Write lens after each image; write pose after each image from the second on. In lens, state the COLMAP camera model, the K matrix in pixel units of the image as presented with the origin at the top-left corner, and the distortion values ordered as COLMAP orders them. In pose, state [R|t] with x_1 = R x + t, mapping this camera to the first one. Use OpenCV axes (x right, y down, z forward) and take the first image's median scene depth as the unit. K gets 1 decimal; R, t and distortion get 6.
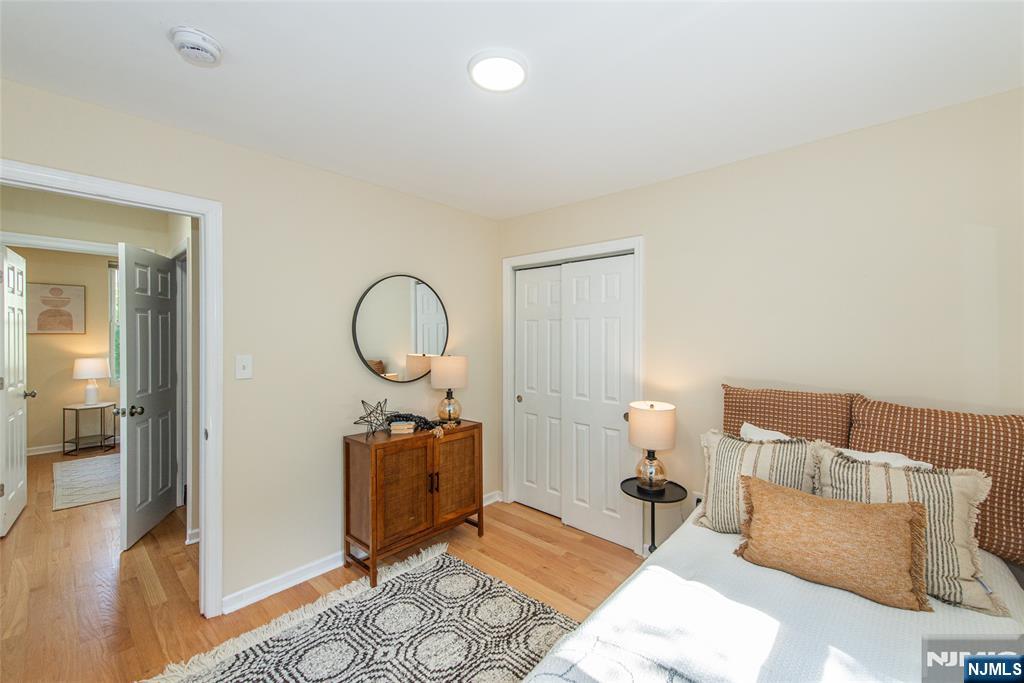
lens RADIAL K [[411.0, 0, 509.3], [0, 411.0, 340.0], [0, 0, 1]] dist [0.012044, -0.002266]
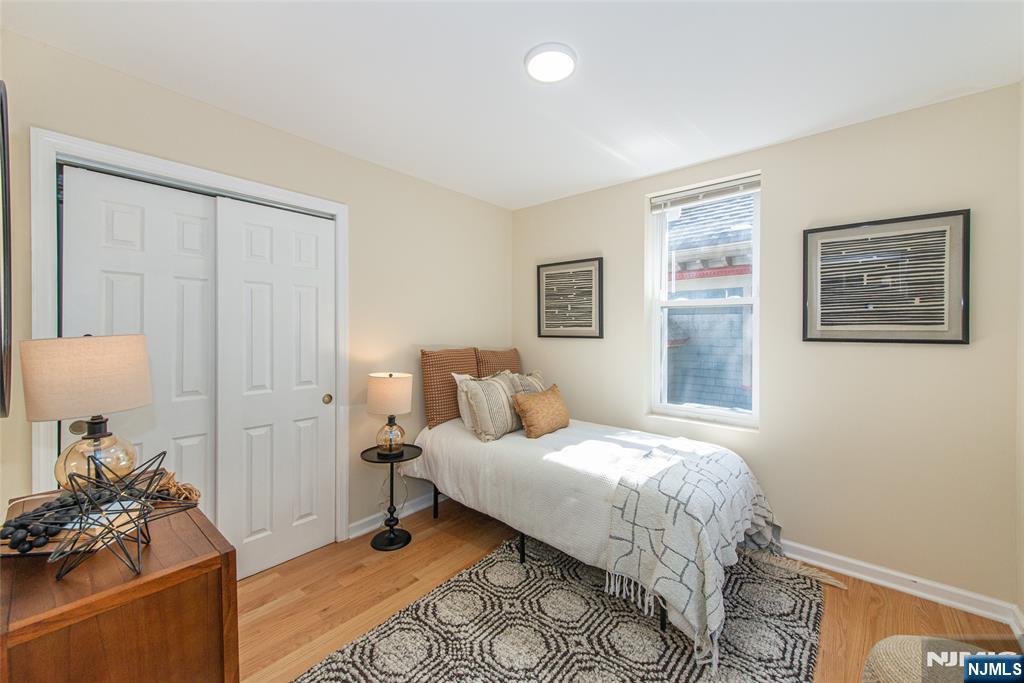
lens RADIAL K [[411.0, 0, 512.9], [0, 411.0, 333.2], [0, 0, 1]] dist [0.012044, -0.002266]
pose [[-0.038716, -0.012477, 0.999172, -0.647493], [0.005567, 0.999904, 0.012702, 0.034327], [-0.999235, 0.006055, -0.038643, 0.648874]]
